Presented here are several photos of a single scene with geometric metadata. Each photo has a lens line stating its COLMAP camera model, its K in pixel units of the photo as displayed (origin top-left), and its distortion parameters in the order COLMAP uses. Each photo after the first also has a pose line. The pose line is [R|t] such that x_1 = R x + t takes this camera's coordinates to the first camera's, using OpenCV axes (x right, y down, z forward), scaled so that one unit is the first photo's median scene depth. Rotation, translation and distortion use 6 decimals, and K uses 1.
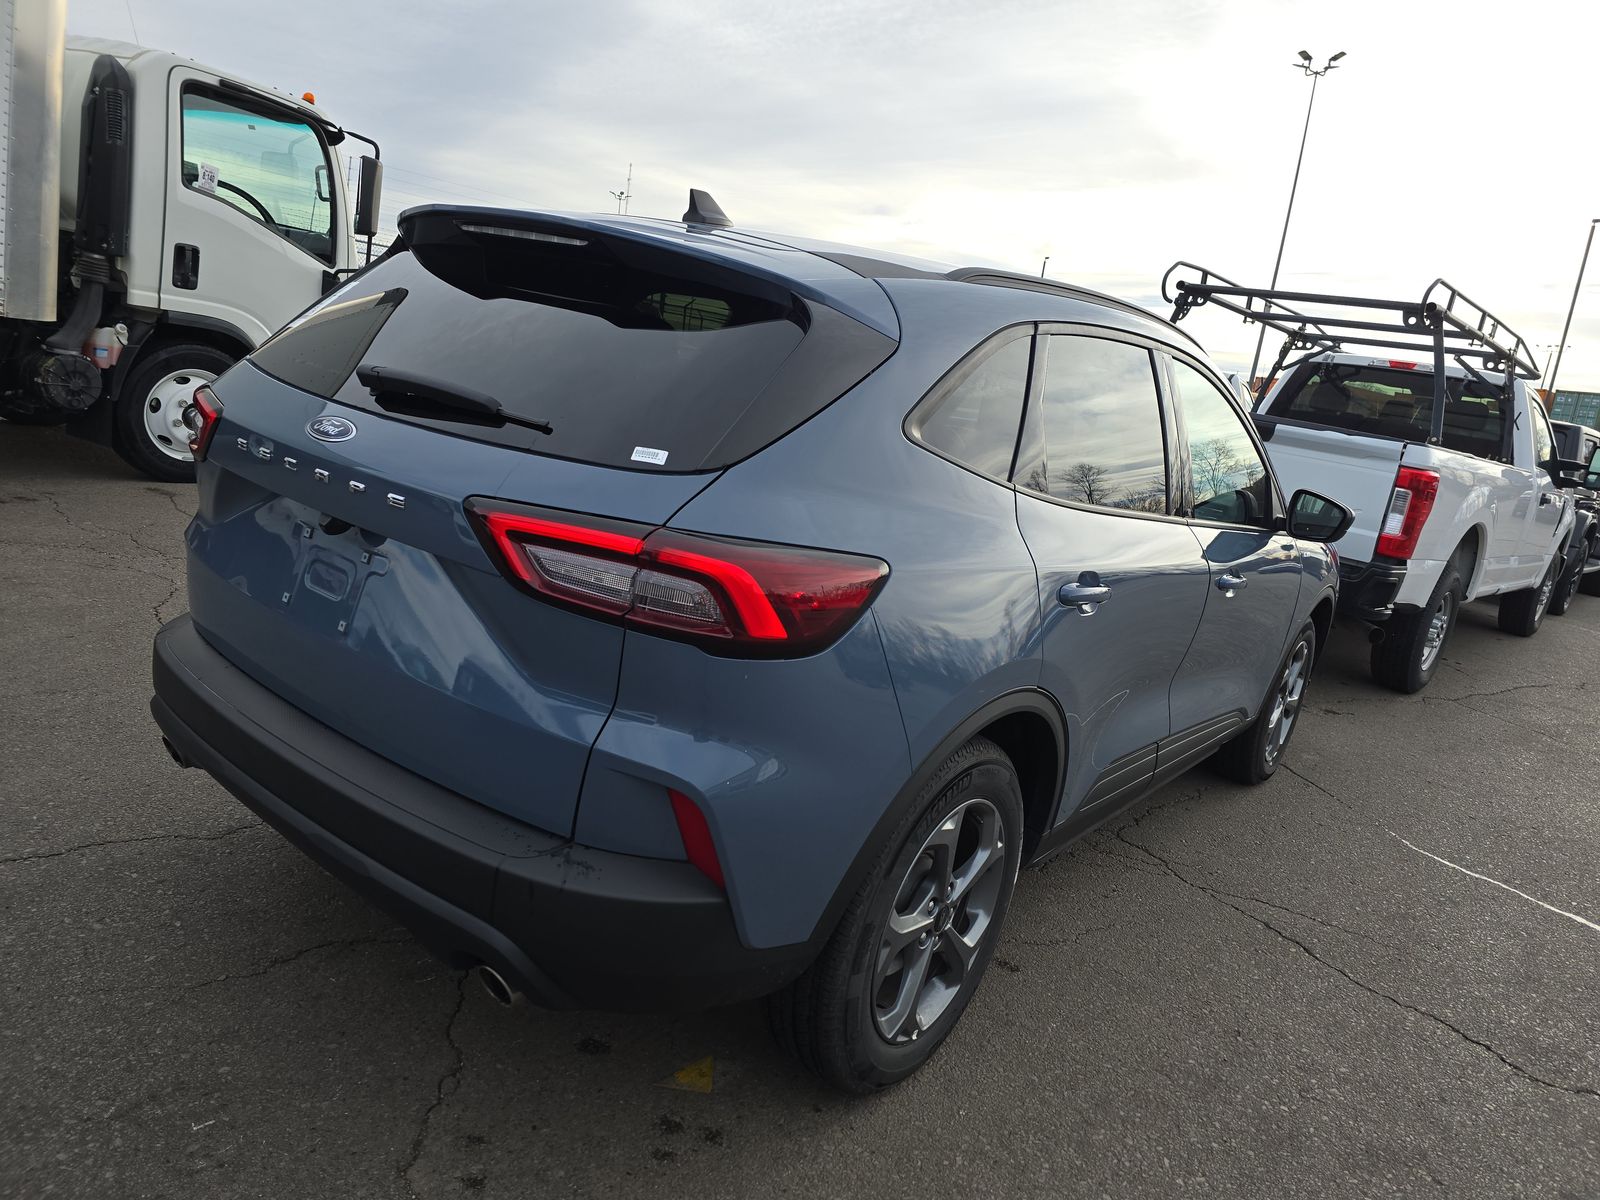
lens RADIAL K [[1089.6, 0, 806.7], [0, 1089.6, 602.9], [0, 0, 1]] dist [0.069690, -0.068799]
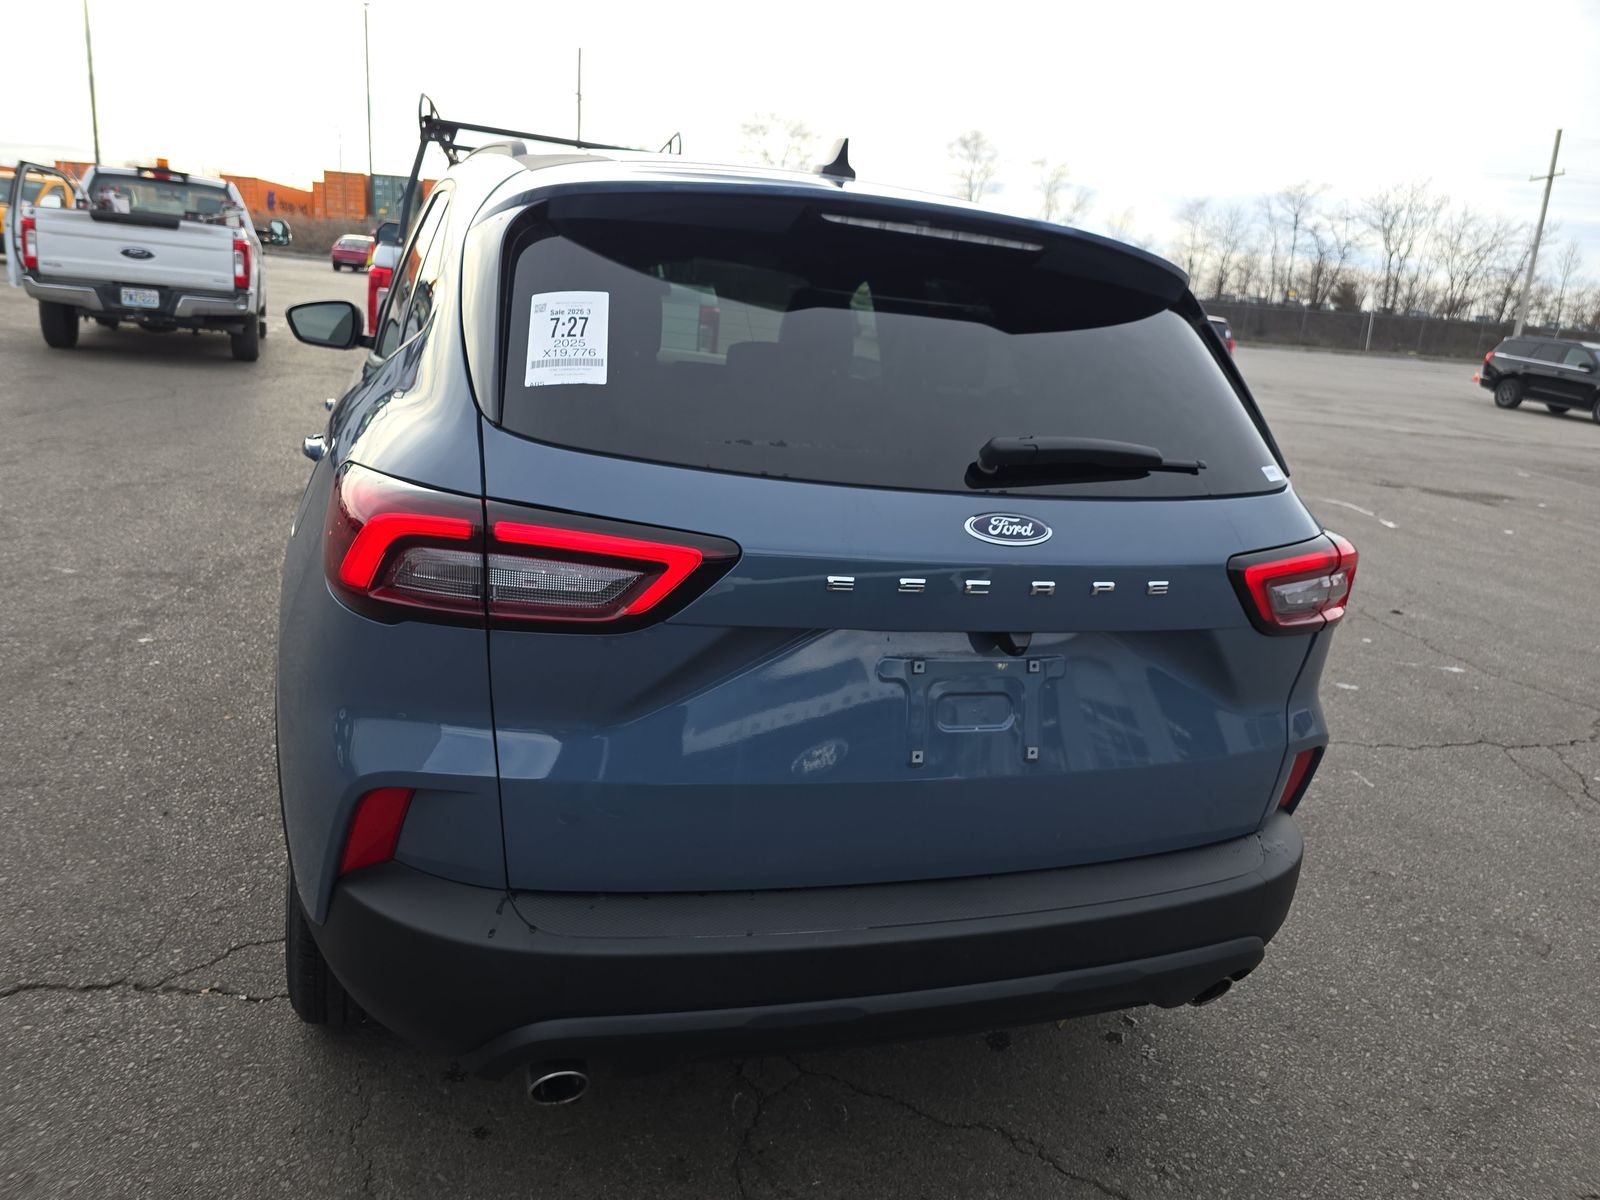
lens RADIAL K [[1097.5, 0, 810.0], [0, 1097.5, 601.6], [0, 0, 1]] dist [0.070882, -0.069333]
pose [[0.544930, -0.317400, 0.776085, -1.052168], [0.169218, 0.948169, 0.268961, -0.318351], [-0.821229, -0.015238, 0.570396, 0.619615]]
